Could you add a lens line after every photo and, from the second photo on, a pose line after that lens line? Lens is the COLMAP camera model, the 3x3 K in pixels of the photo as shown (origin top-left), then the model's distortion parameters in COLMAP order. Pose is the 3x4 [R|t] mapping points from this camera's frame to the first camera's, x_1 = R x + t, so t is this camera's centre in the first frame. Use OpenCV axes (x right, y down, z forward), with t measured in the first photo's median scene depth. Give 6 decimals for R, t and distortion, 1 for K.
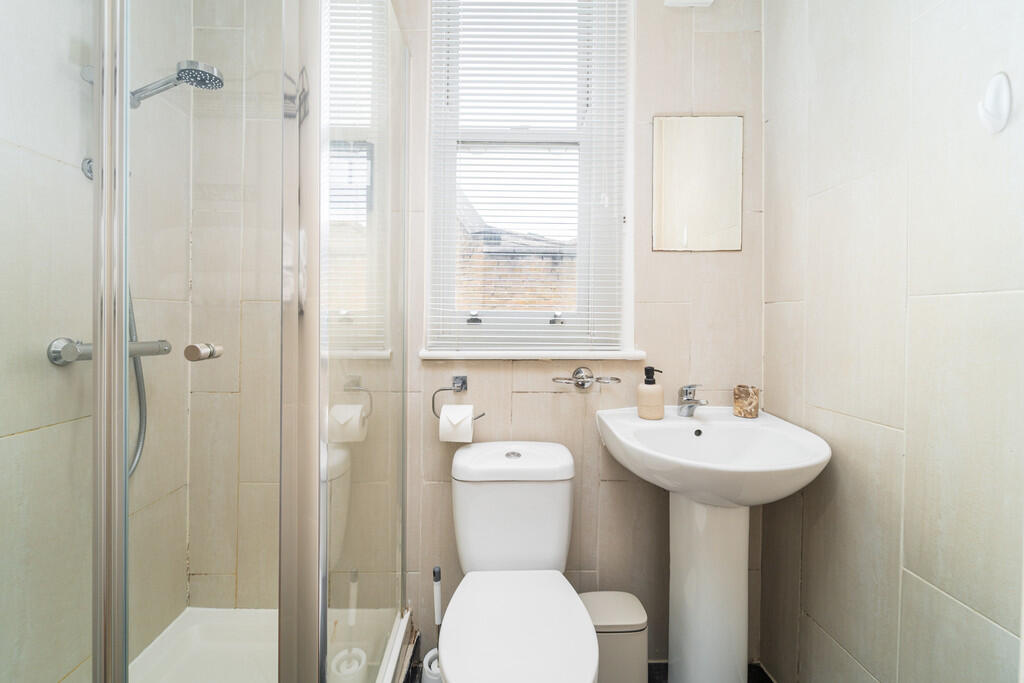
lens RADIAL K [[424.5, 0, 512.0], [0, 424.5, 341.5], [0, 0, 1]] dist [-0.000365, -0.000023]
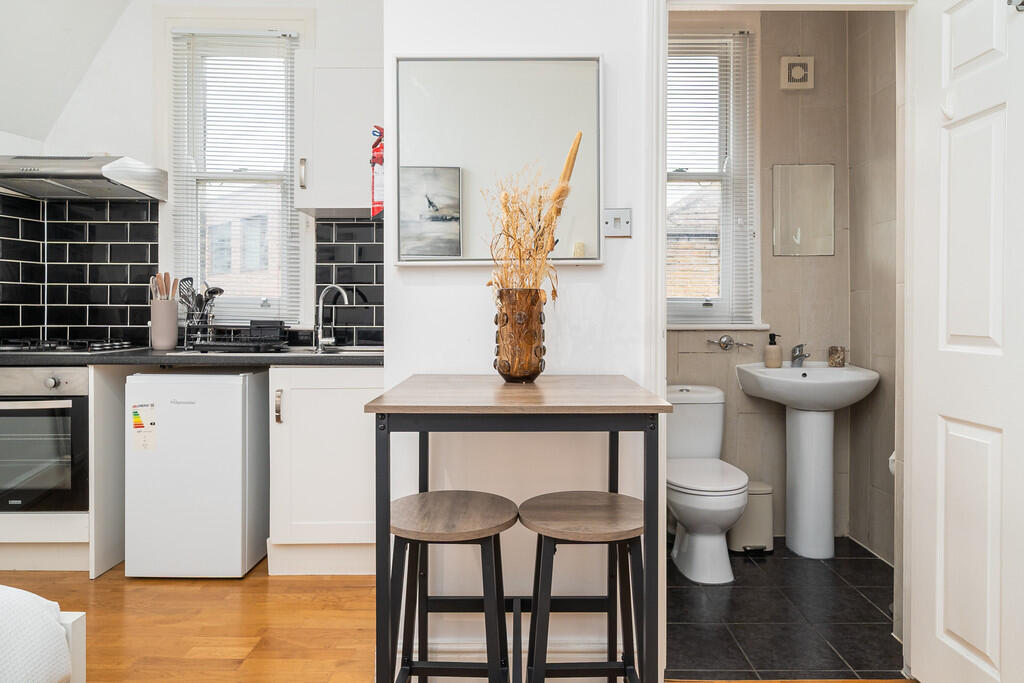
lens RADIAL K [[650.7, 0, 531.5], [0, 650.7, 323.2], [0, 0, 1]] dist [0.001225, 0.002103]
pose [[0.999933, -0.003637, -0.010959, -0.522199], [0.003492, 0.999907, -0.013216, 0.050727], [0.011006, 0.013177, 0.999853, -1.364852]]
